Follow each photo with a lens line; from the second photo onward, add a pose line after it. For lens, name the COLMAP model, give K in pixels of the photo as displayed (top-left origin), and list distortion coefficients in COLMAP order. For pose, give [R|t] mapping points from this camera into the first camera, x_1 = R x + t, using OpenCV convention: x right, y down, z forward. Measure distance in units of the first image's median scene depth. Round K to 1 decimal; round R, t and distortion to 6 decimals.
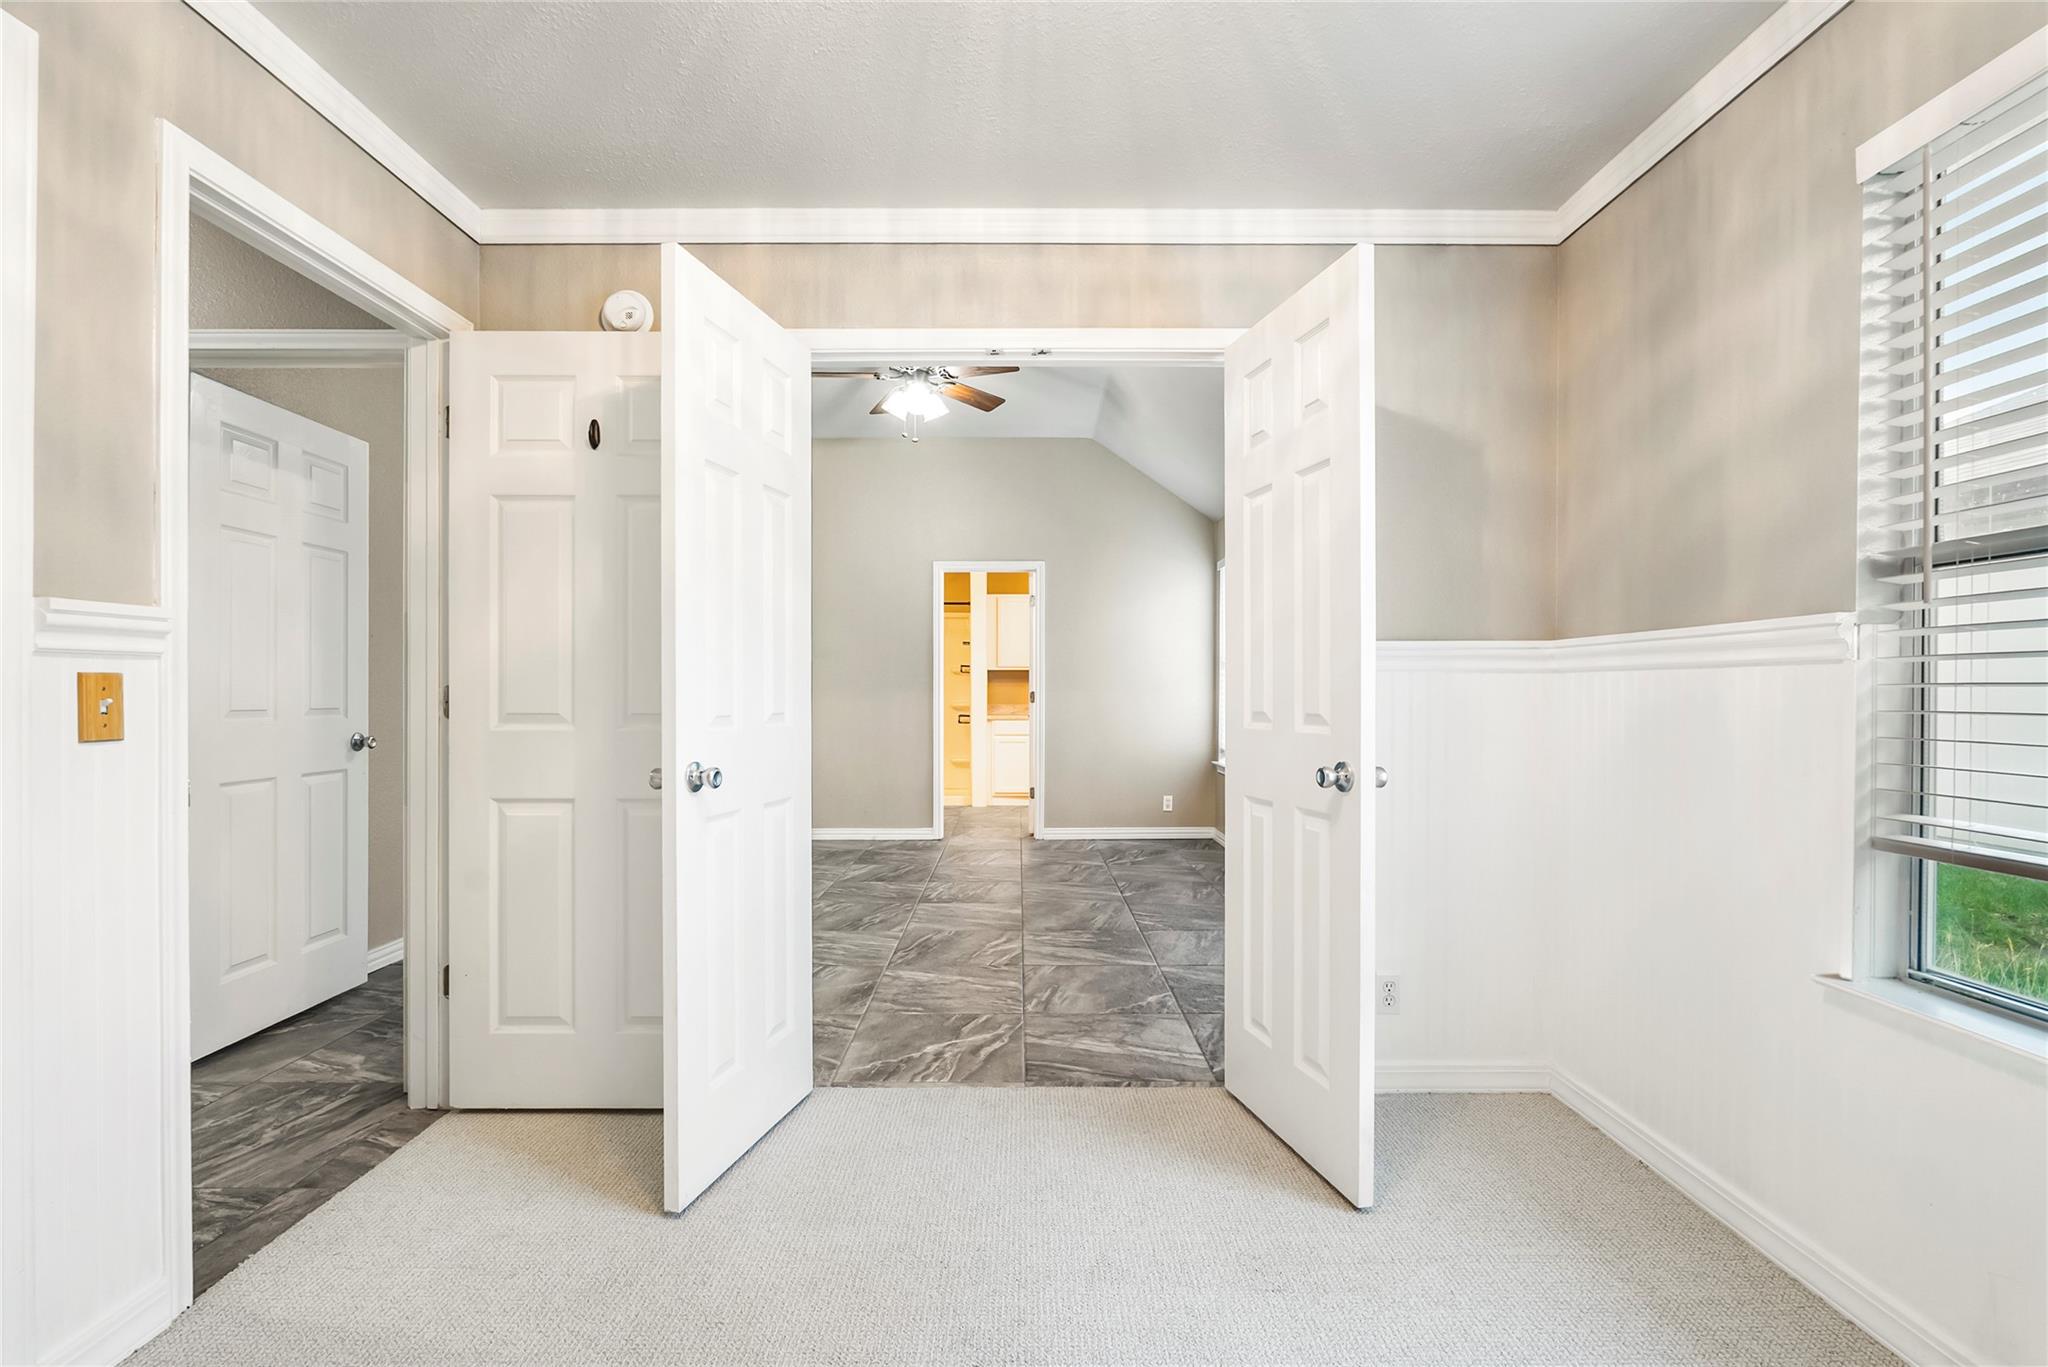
lens RADIAL K [[915.9, 0, 1016.6], [0, 915.9, 688.4], [0, 0, 1]] dist [-0.007812, 0.001840]
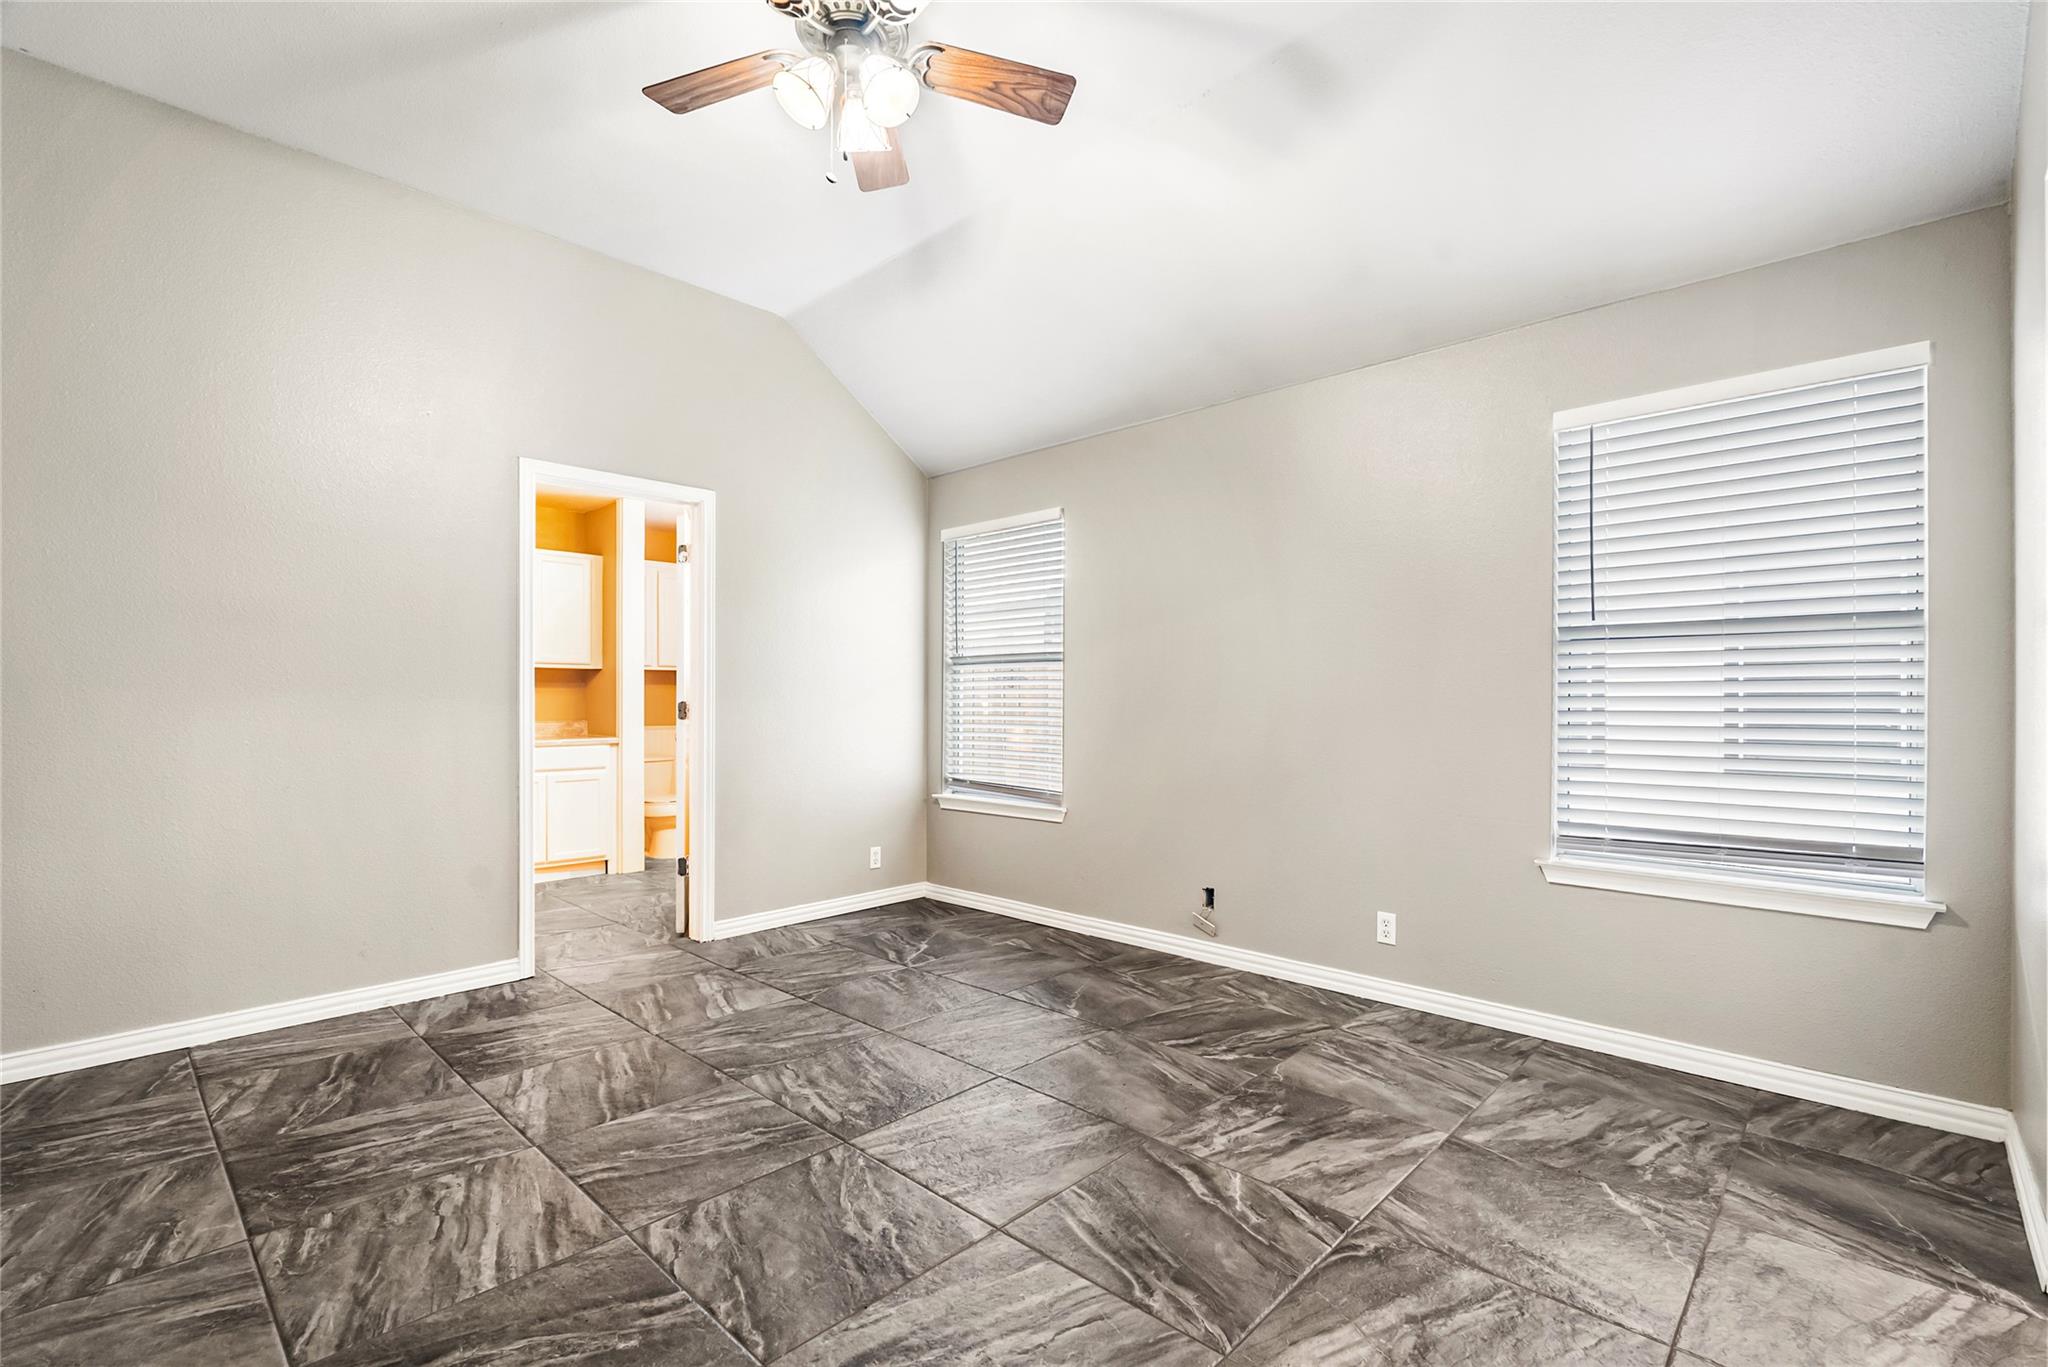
lens RADIAL K [[915.9, 0, 1023.6], [0, 915.9, 698.2], [0, 0, 1]] dist [-0.007812, 0.001840]
pose [[0.687741, 0.005357, 0.725937, -0.512060], [-0.004630, 0.999985, -0.002993, 0.005178], [-0.725942, -0.001302, 0.687755, 0.788286]]
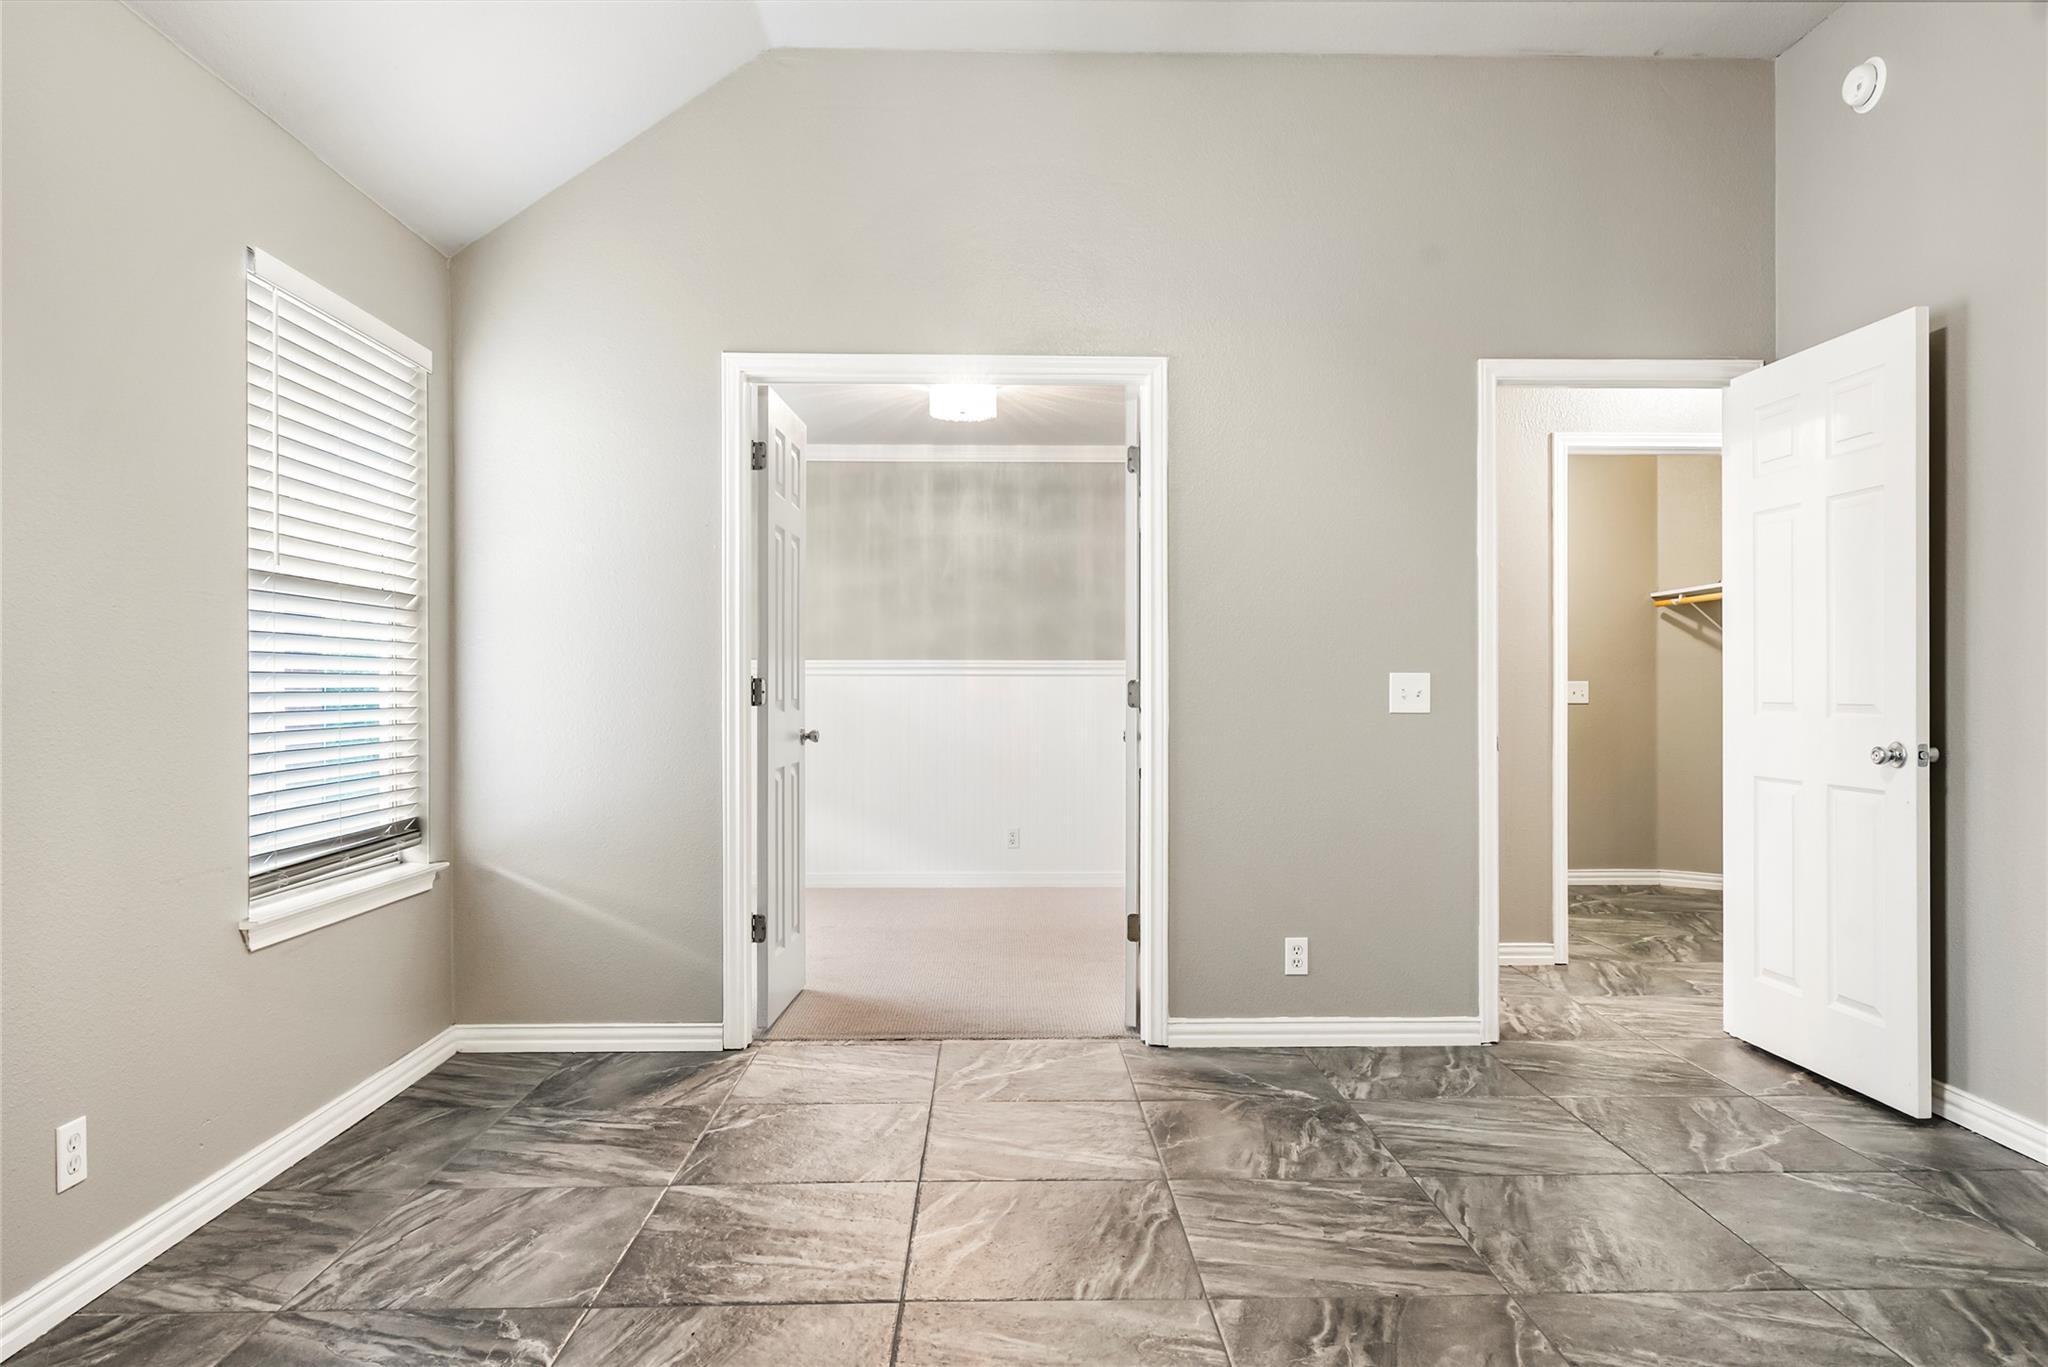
lens RADIAL K [[1266.1, 0, 1015.4], [0, 1266.1, 691.4], [0, 0, 1]] dist [0.003894, 0.001573]
pose [[-0.999822, 0.001426, -0.018839, -0.036873], [0.001419, 0.999999, 0.000386, 0.008879], [0.018840, 0.000359, -0.999822, 1.775089]]
